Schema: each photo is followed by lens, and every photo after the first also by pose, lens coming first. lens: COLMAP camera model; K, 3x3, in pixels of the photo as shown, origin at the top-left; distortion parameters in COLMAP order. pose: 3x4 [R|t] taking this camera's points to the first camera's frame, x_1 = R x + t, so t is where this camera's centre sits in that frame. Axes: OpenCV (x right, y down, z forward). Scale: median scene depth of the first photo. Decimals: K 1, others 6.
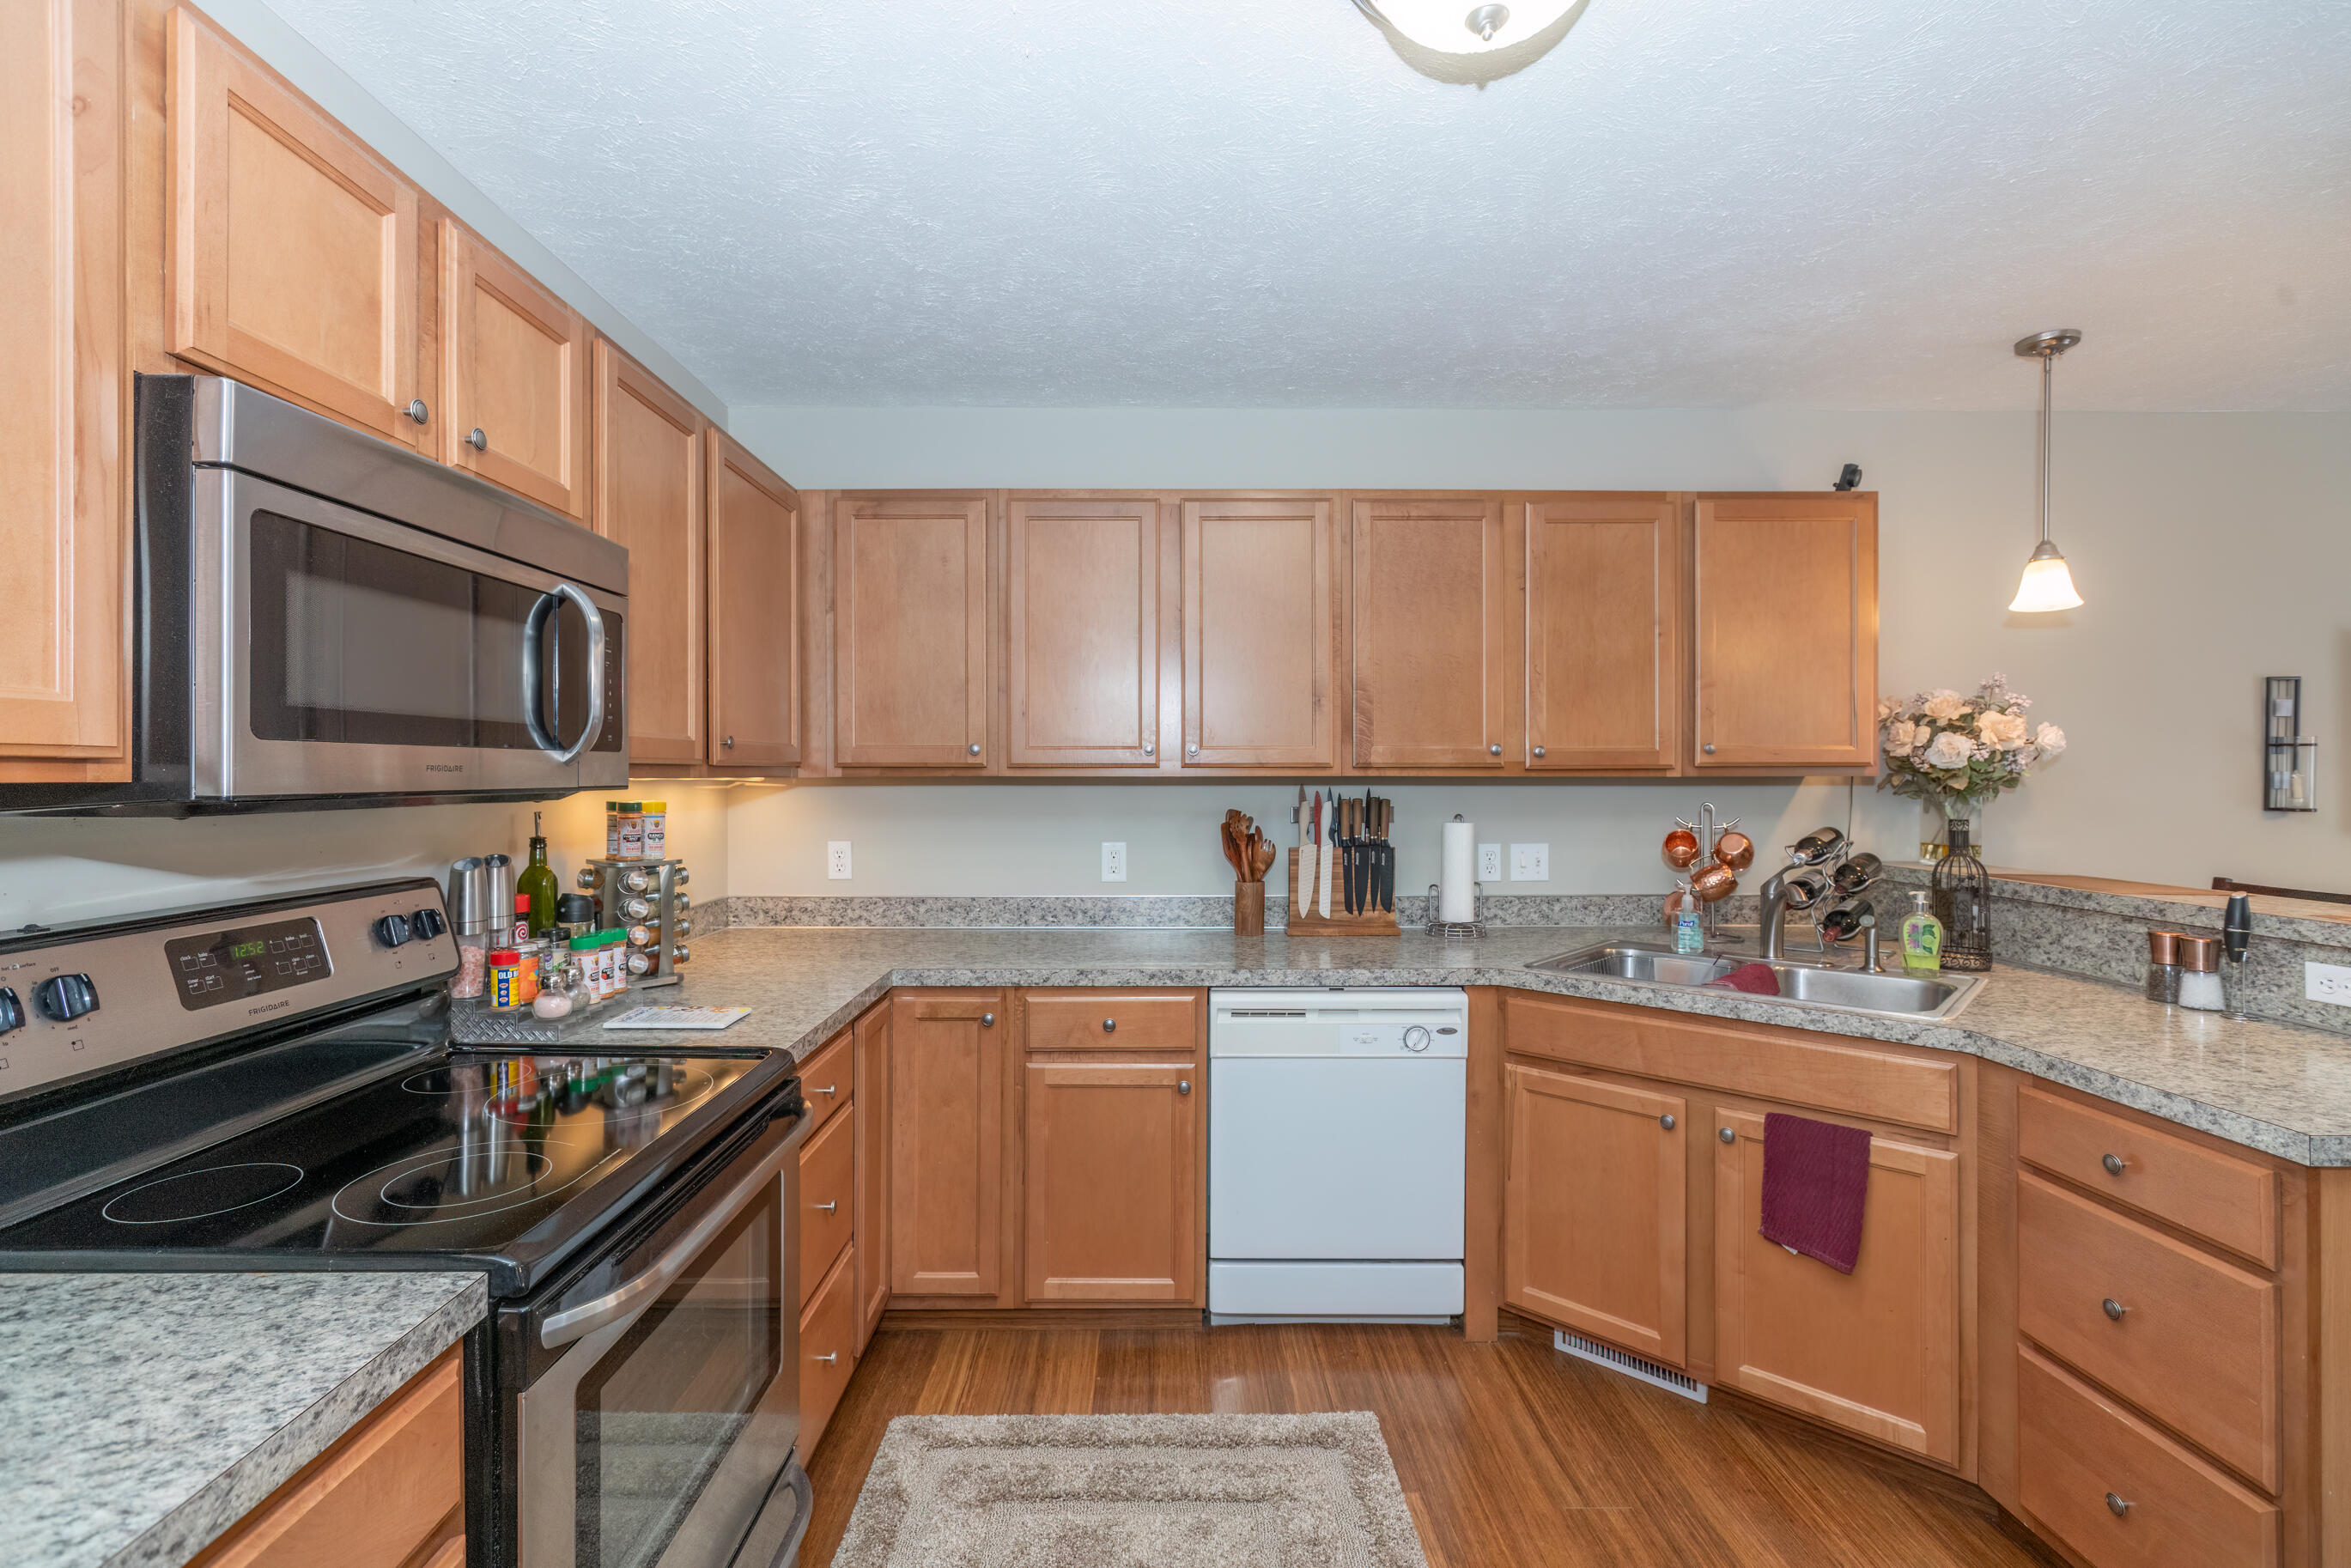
lens RADIAL K [[1061.1, 0, 1156.6], [0, 1061.1, 773.1], [0, 0, 1]] dist [-0.003986, 0.000828]
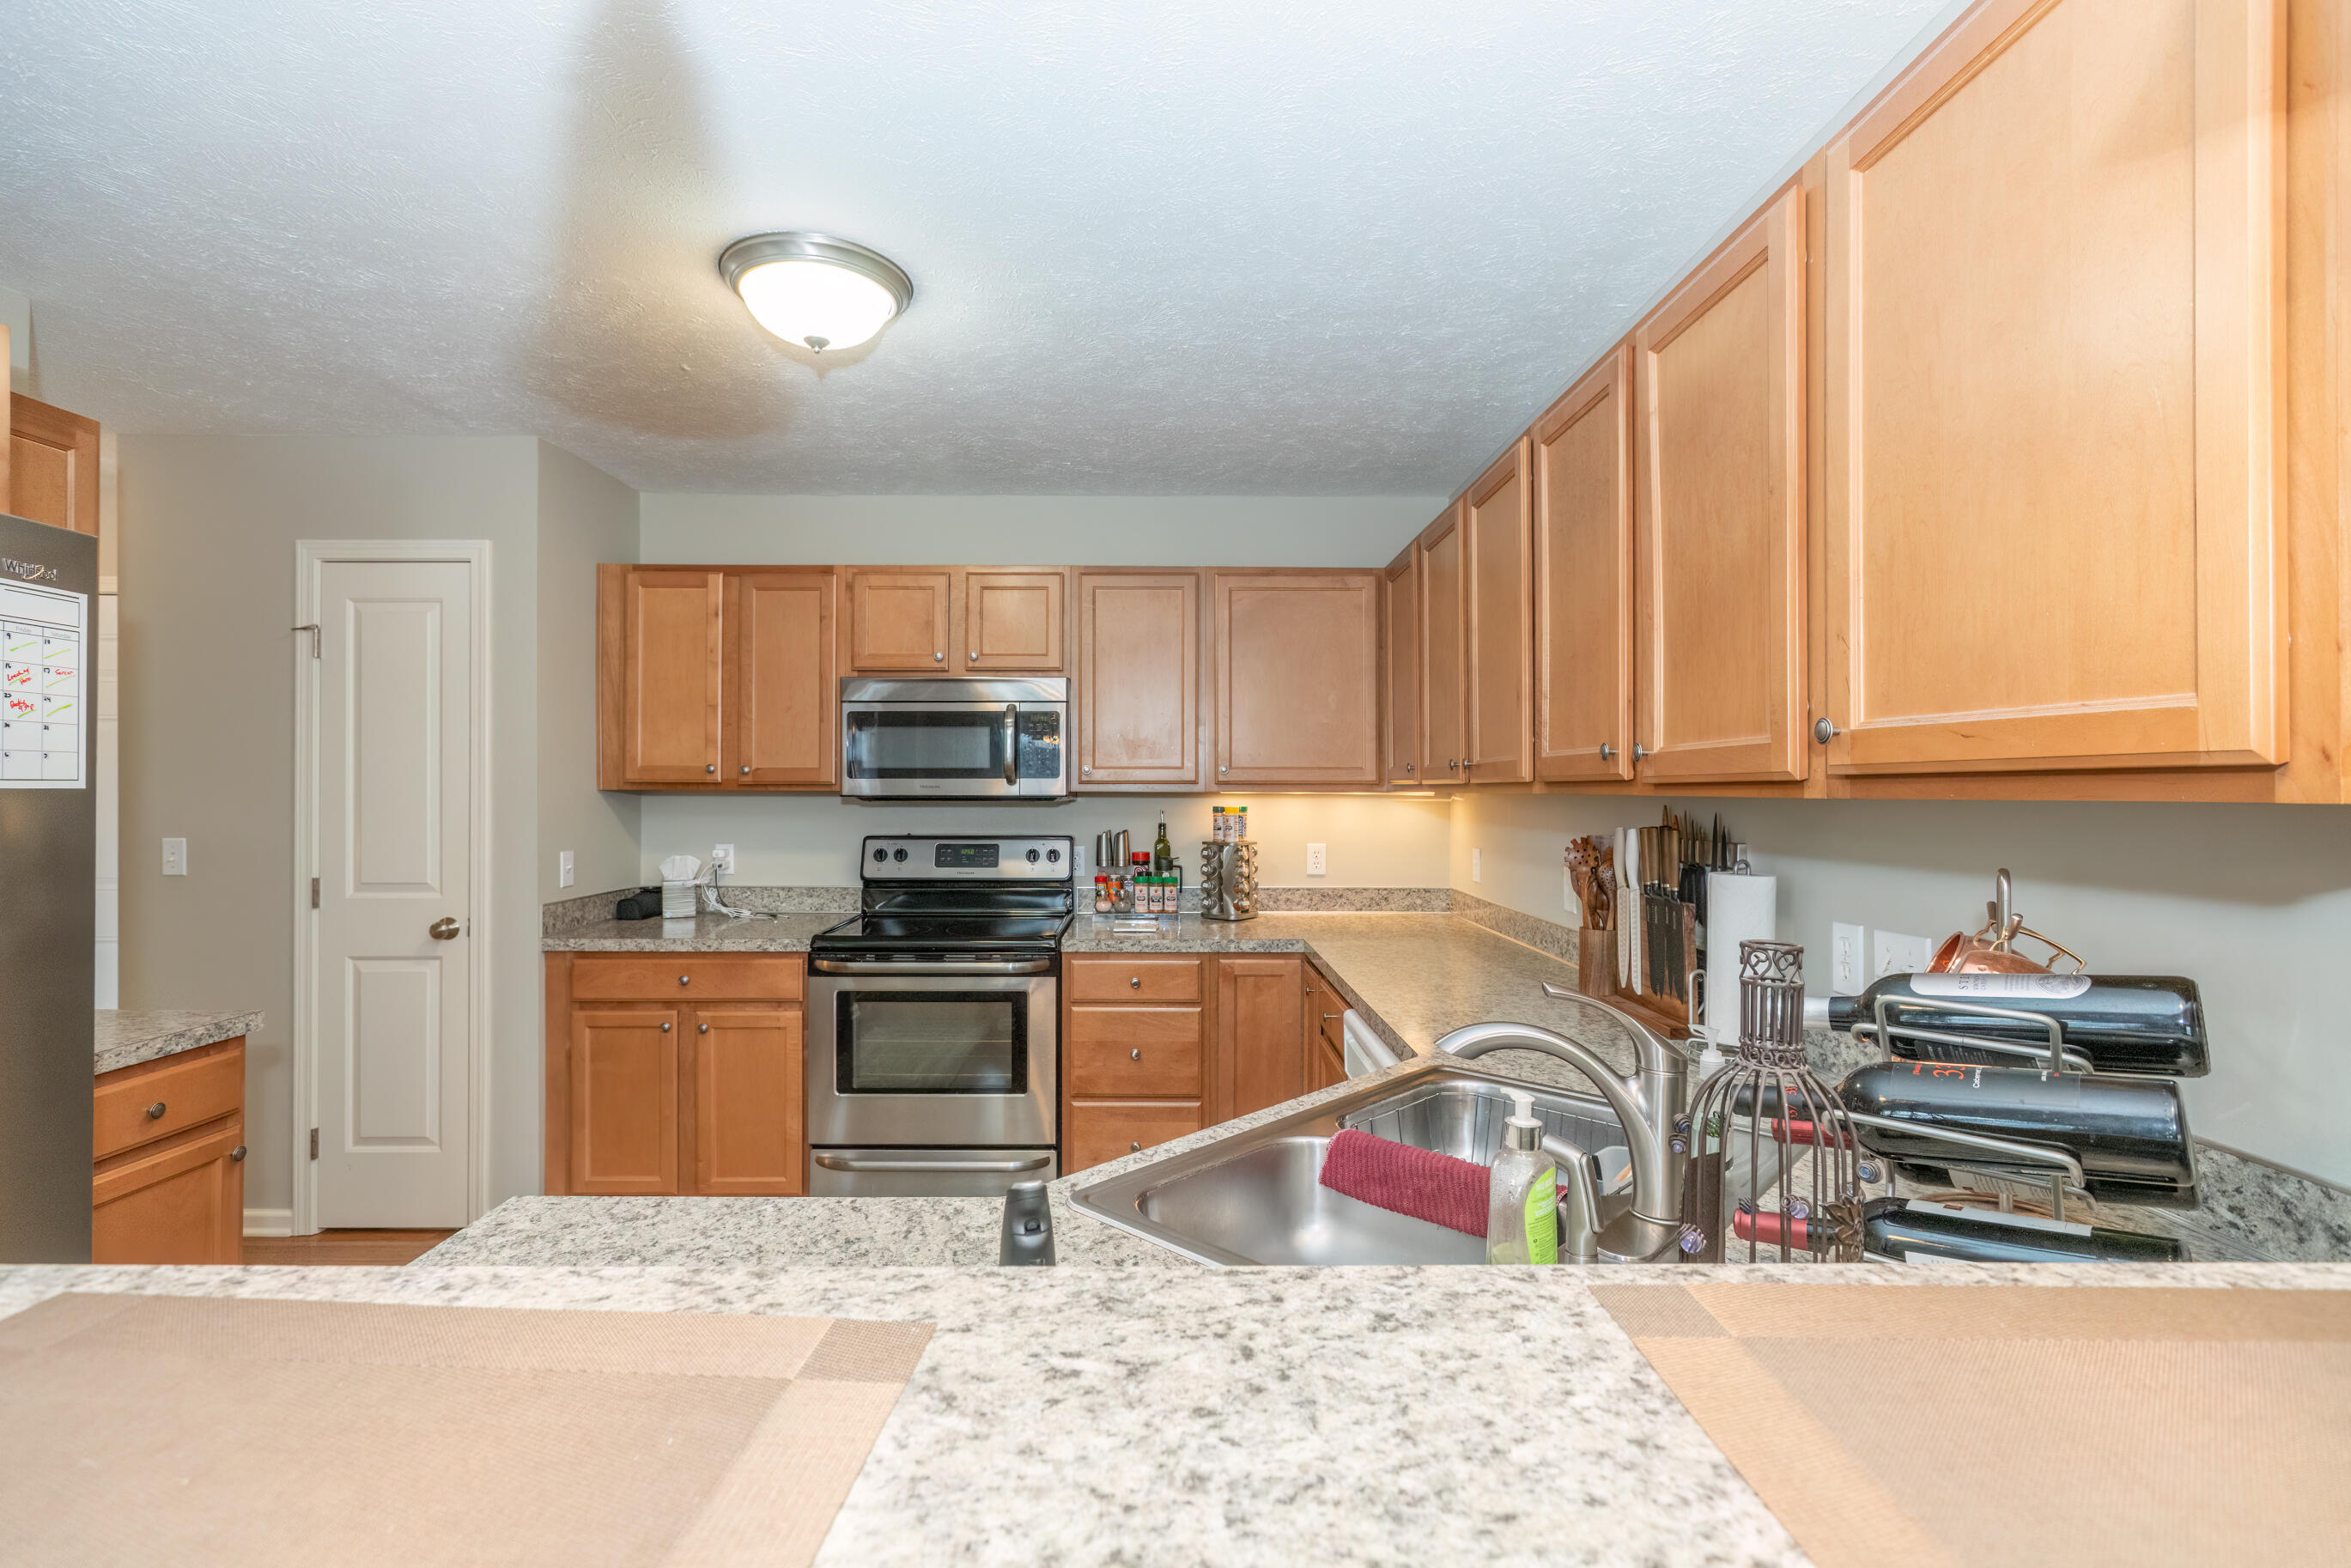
lens RADIAL K [[1061.1, 0, 1171.8], [0, 1061.1, 788.0], [0, 0, 1]] dist [-0.003986, 0.000828]
pose [[0.012068, 0.000236, -0.999927, 1.053324], [-0.002738, 0.999996, 0.000203, -0.000806], [0.999923, 0.002735, 0.012068, 0.823913]]
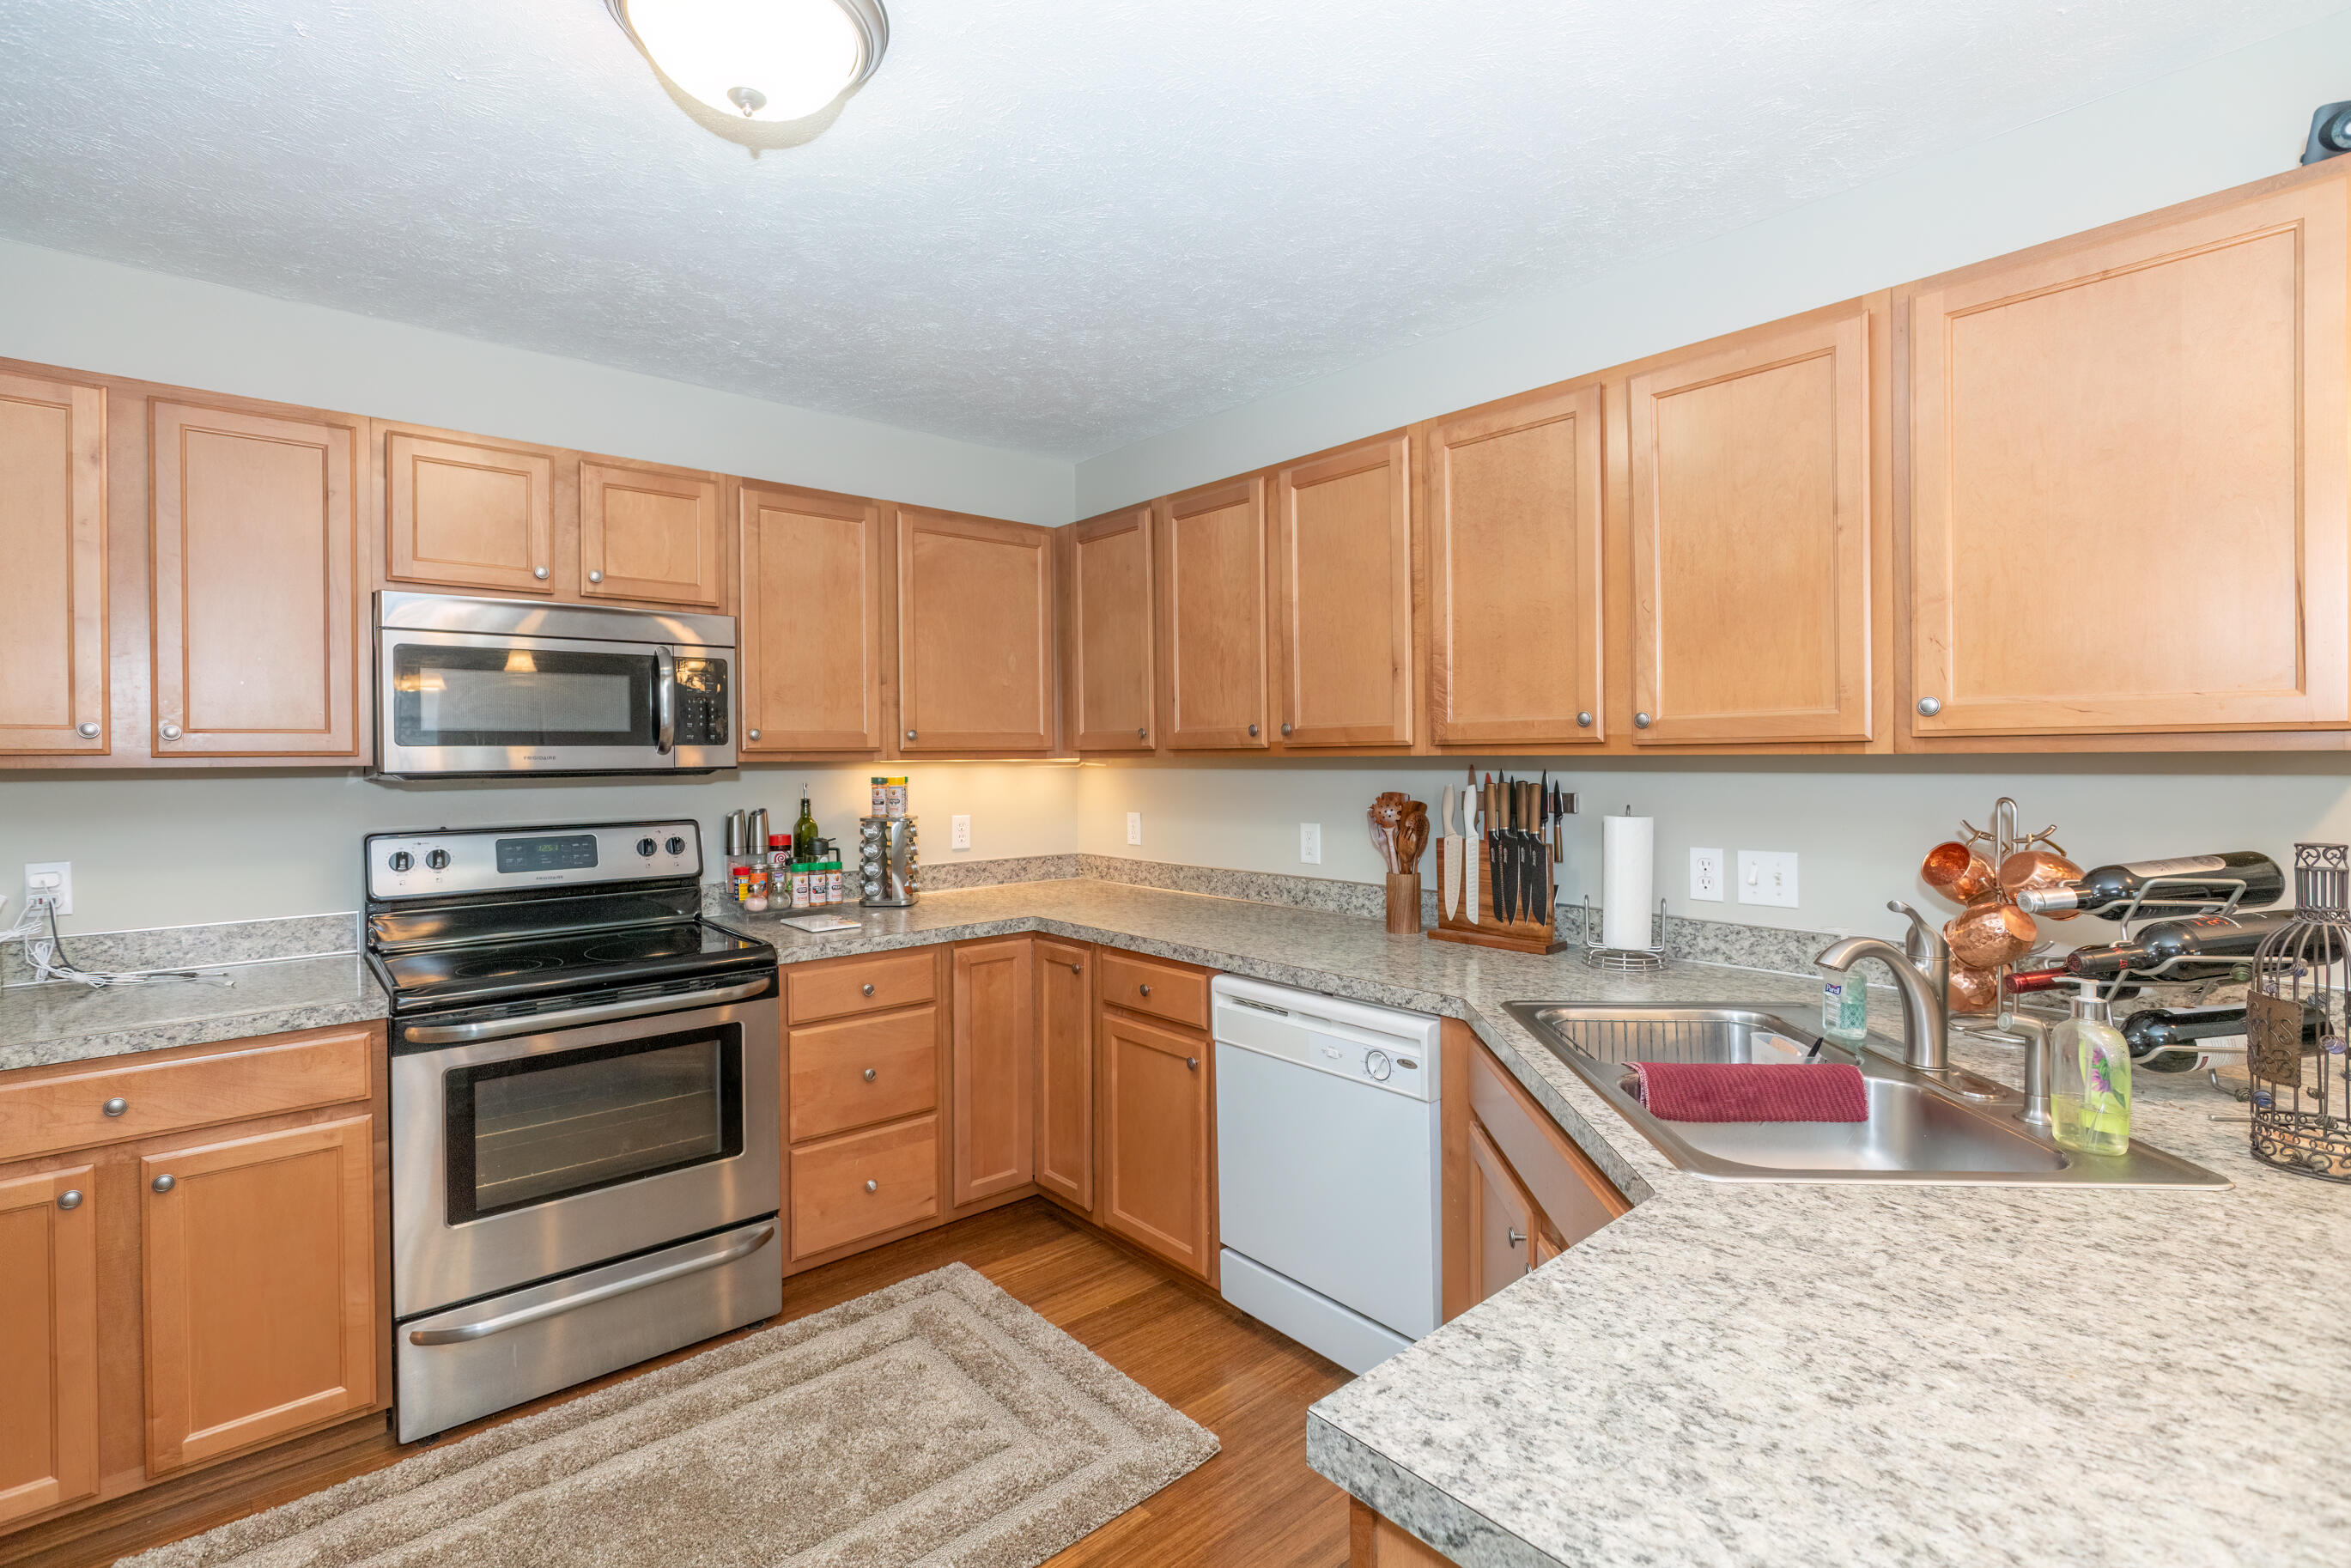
lens RADIAL K [[1061.1, 0, 1170.5], [0, 1061.1, 766.3], [0, 0, 1]] dist [-0.003986, 0.000828]
pose [[0.656045, 0.002581, -0.754718, 0.773897], [0.007707, 0.999919, 0.010119, 0.001340], [0.754683, -0.012455, 0.655972, 0.320151]]
